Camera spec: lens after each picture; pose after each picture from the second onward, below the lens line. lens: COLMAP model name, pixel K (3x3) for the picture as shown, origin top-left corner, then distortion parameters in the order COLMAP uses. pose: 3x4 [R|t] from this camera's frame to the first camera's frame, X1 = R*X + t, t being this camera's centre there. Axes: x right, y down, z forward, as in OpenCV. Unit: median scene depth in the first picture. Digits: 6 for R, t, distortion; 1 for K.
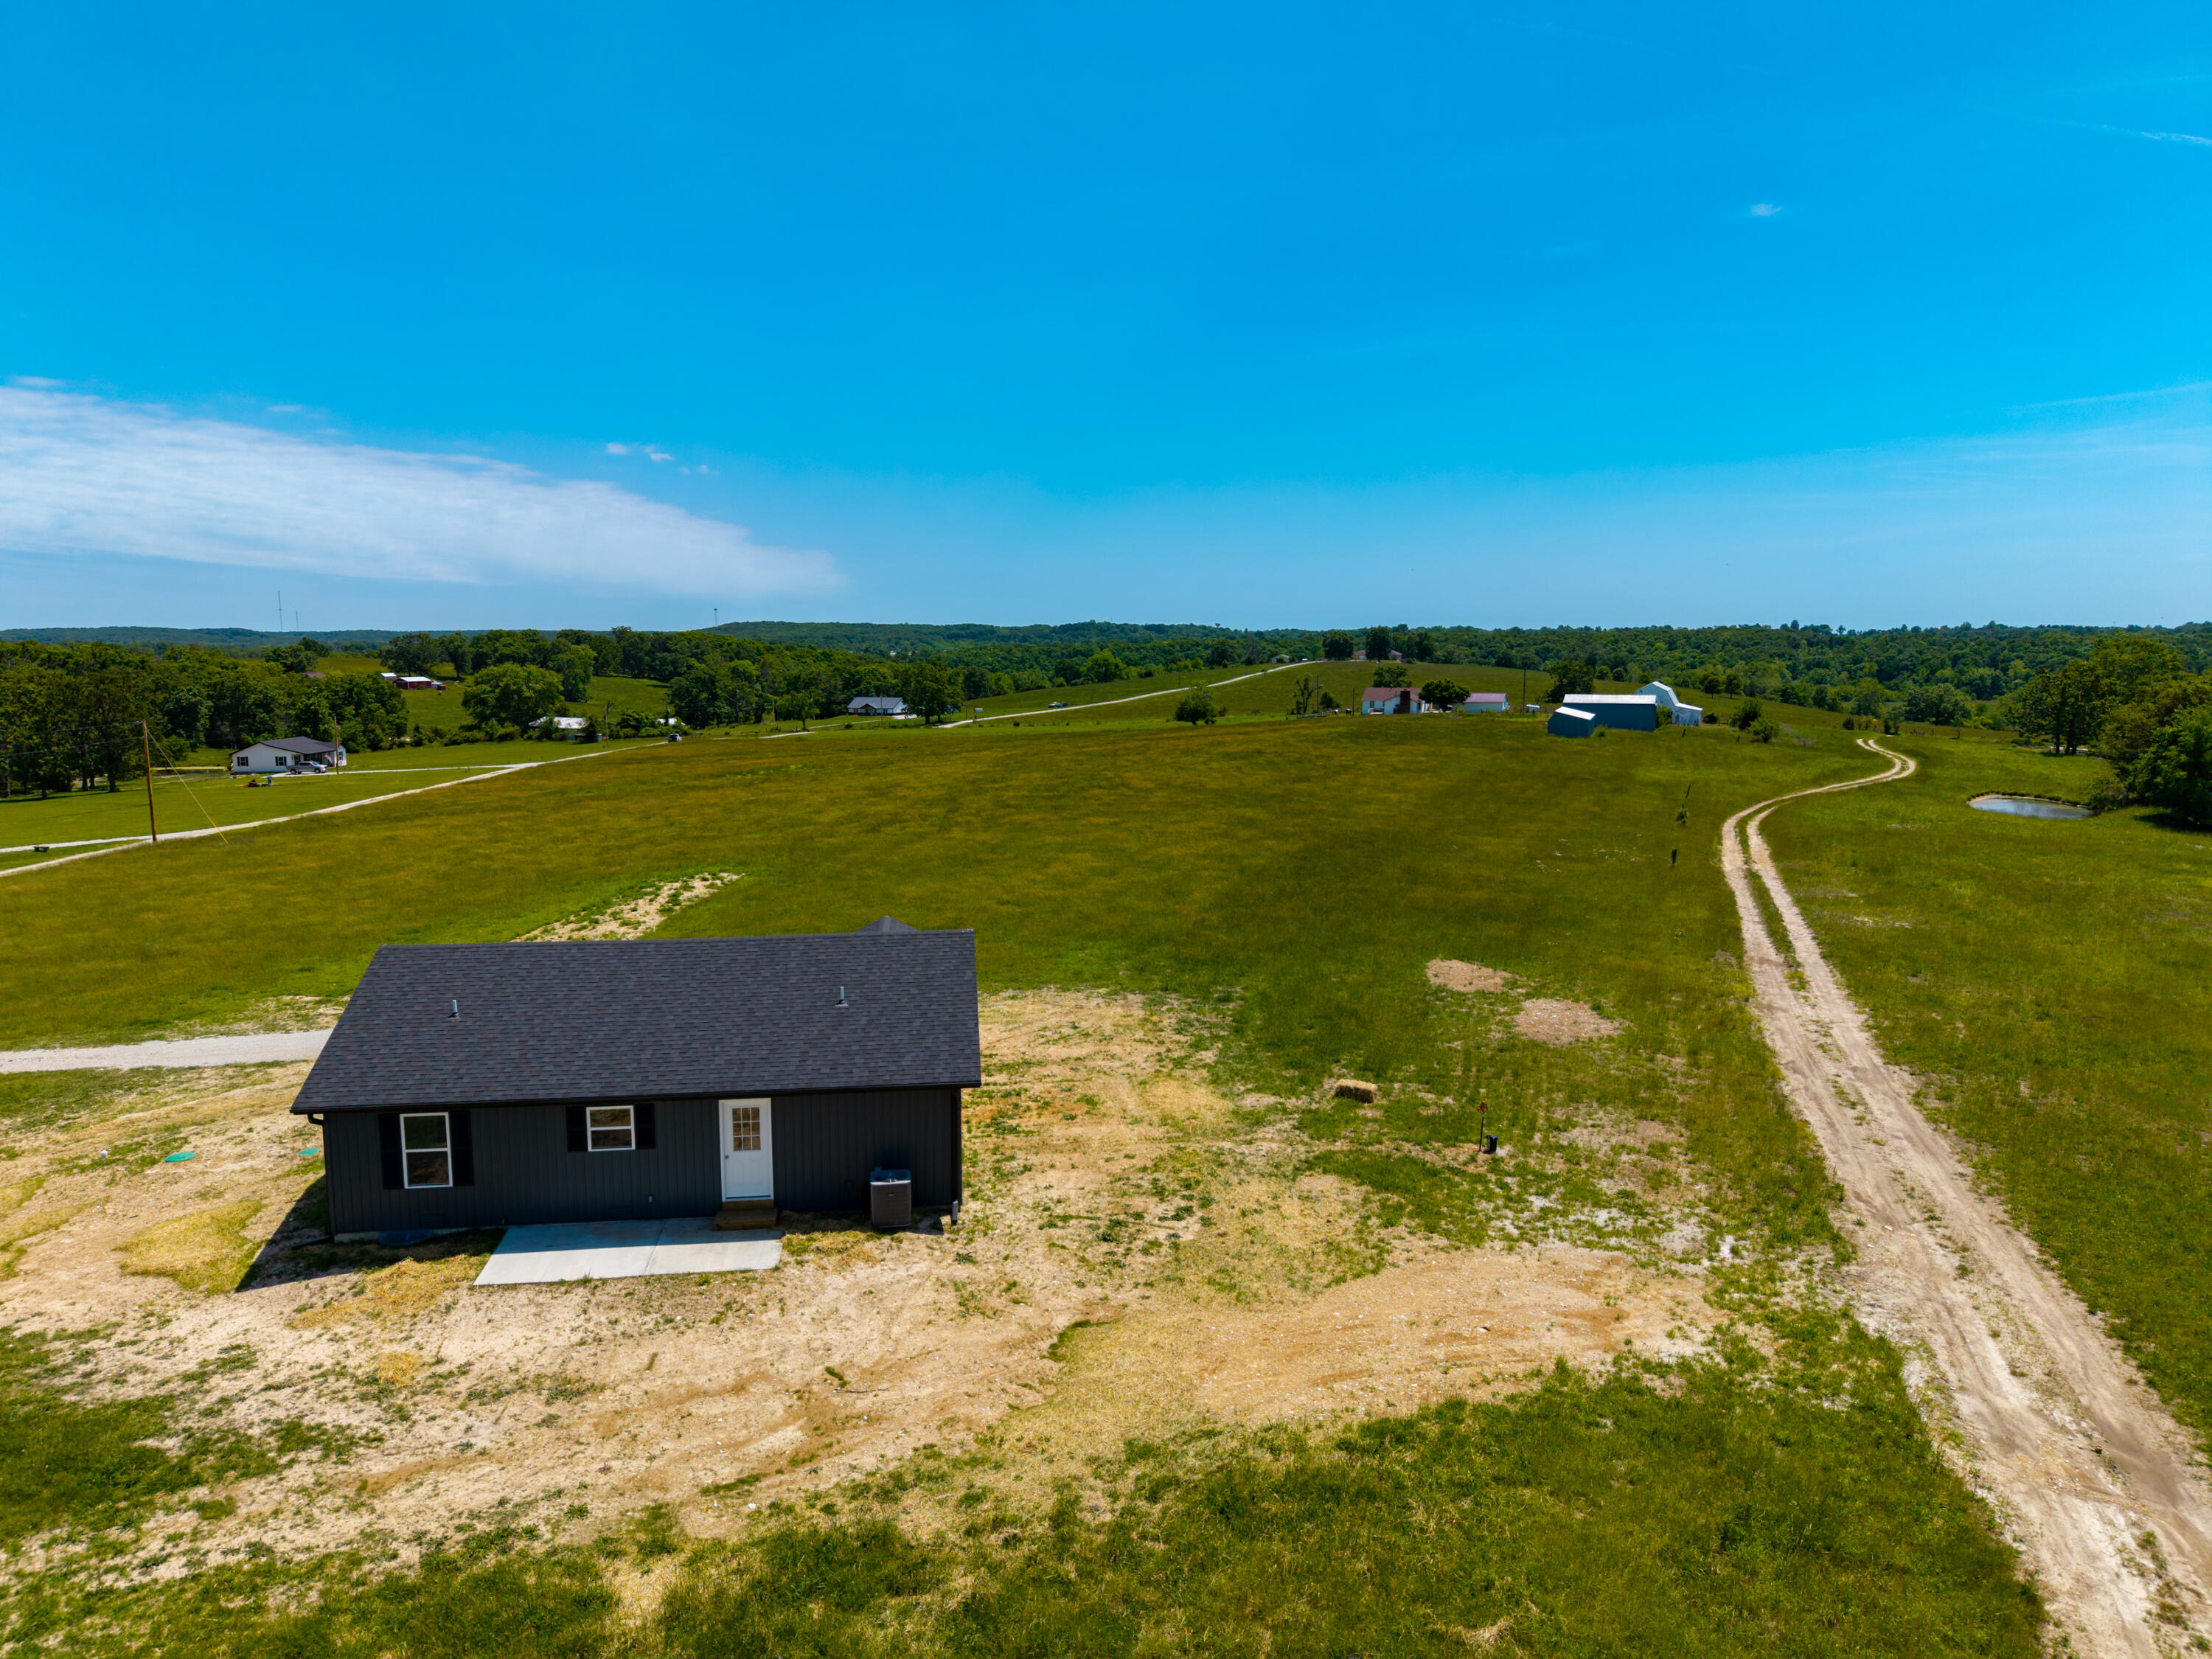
lens RADIAL K [[1474.1, 0, 1105.4], [0, 1474.1, 838.5], [0, 0, 1]] dist [0.012736, -0.006530]
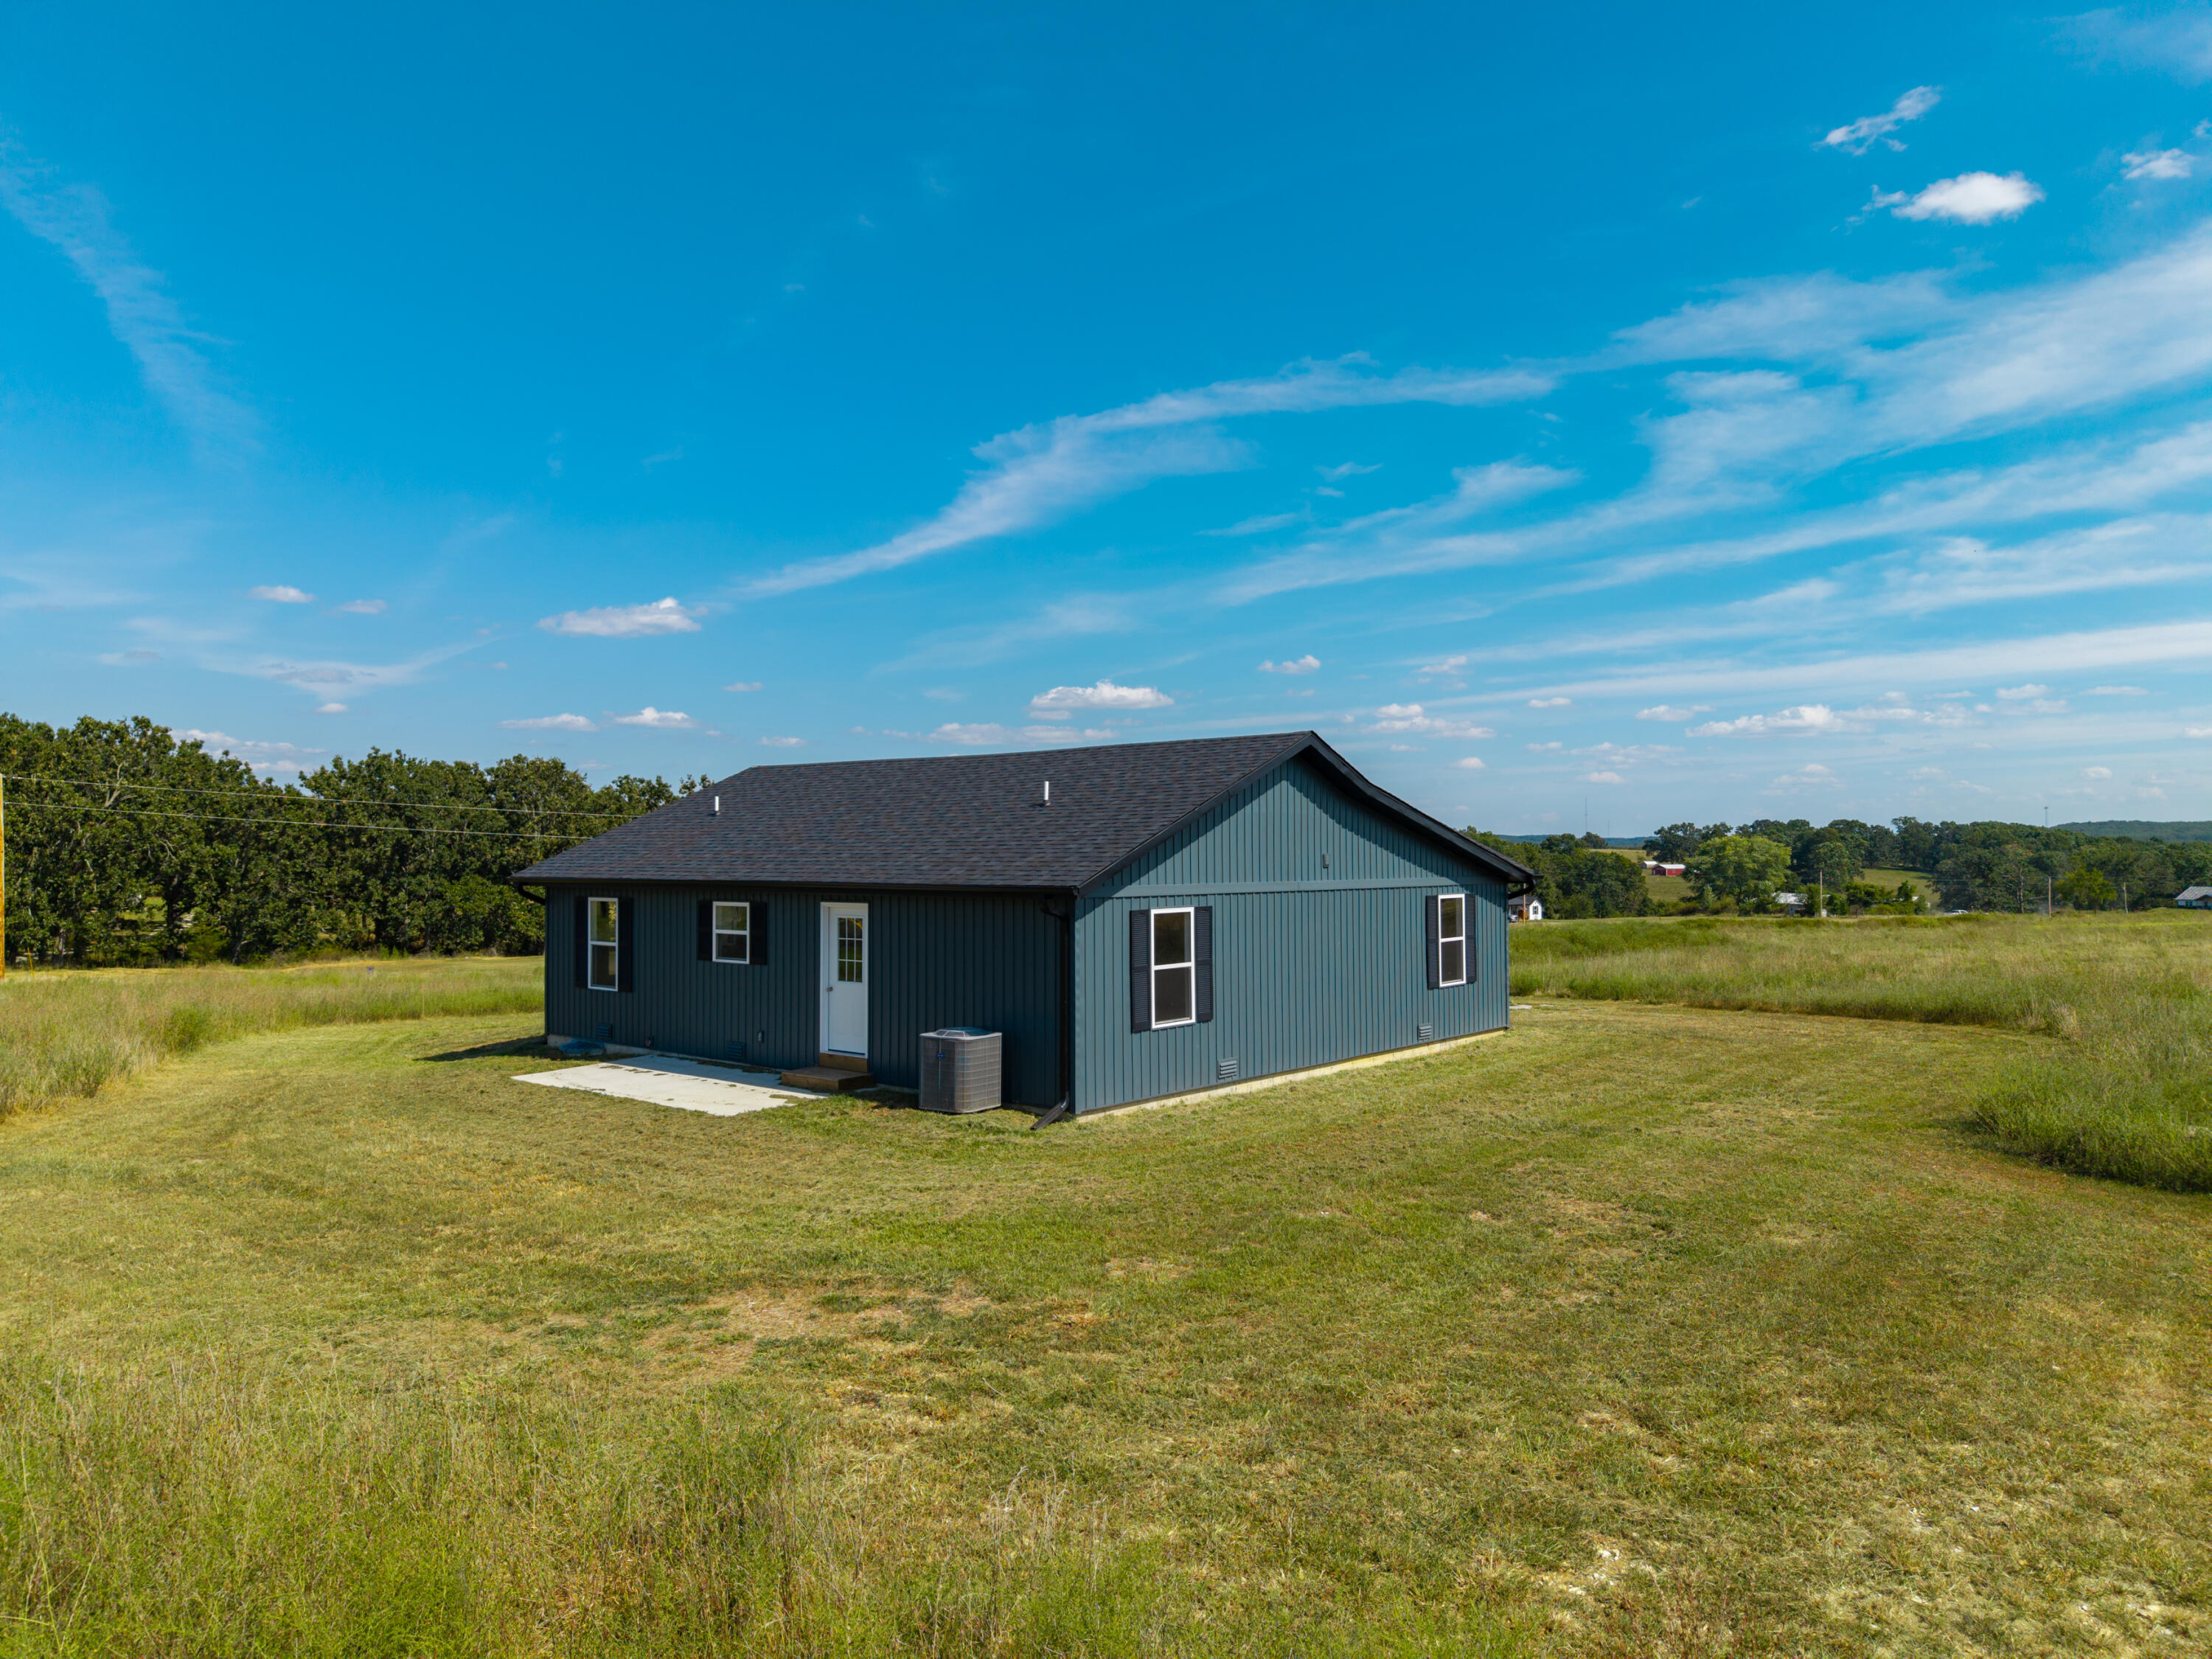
lens RADIAL K [[1474.1, 0, 1105.4], [0, 1474.1, 838.5], [0, 0, 1]] dist [0.012736, -0.006530]
pose [[0.677372, -0.006546, -0.735612, 0.303054], [-0.096273, 0.990571, -0.097466, 0.177122], [0.729314, 0.136840, 0.670355, 0.546100]]
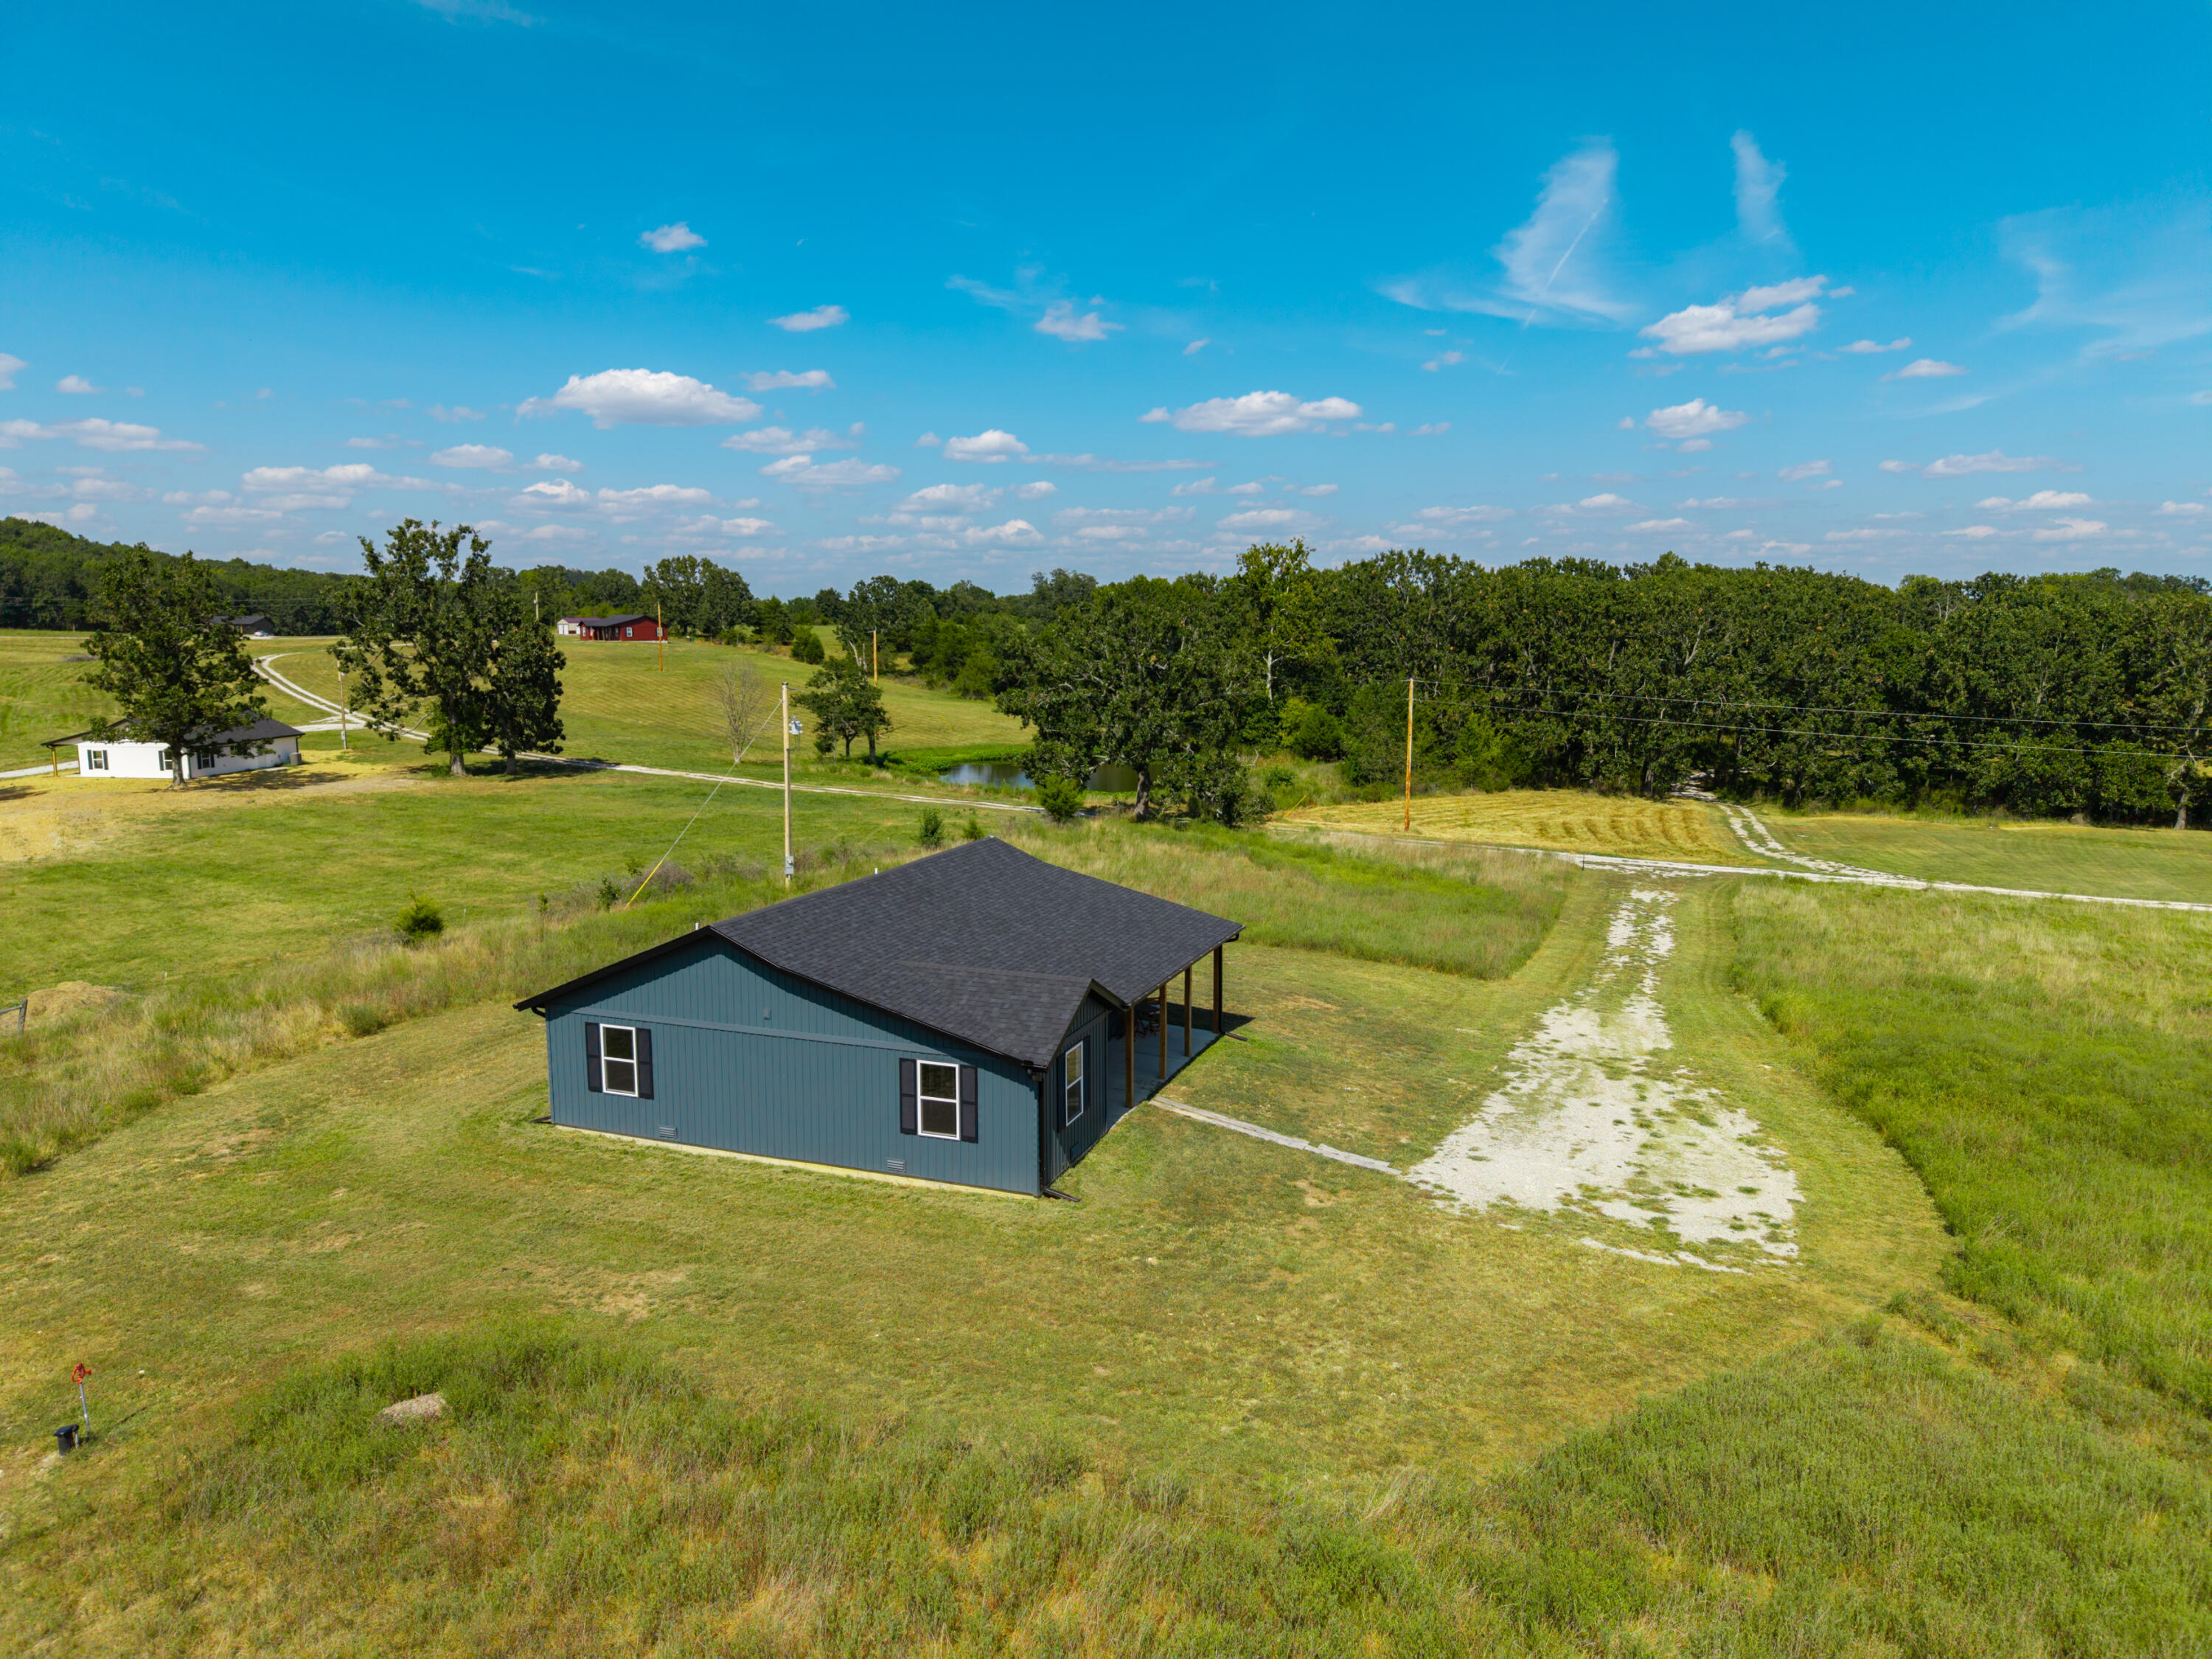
lens RADIAL K [[1466.1, 0, 1075.1], [0, 1466.1, 887.5], [0, 0, 1]] dist [0.001720, 0.001938]
pose [[-0.470728, 0.164629, -0.866783, 0.548979], [-0.113831, 0.962893, 0.244703, -0.193052], [0.874904, 0.213856, -0.434521, 1.579627]]
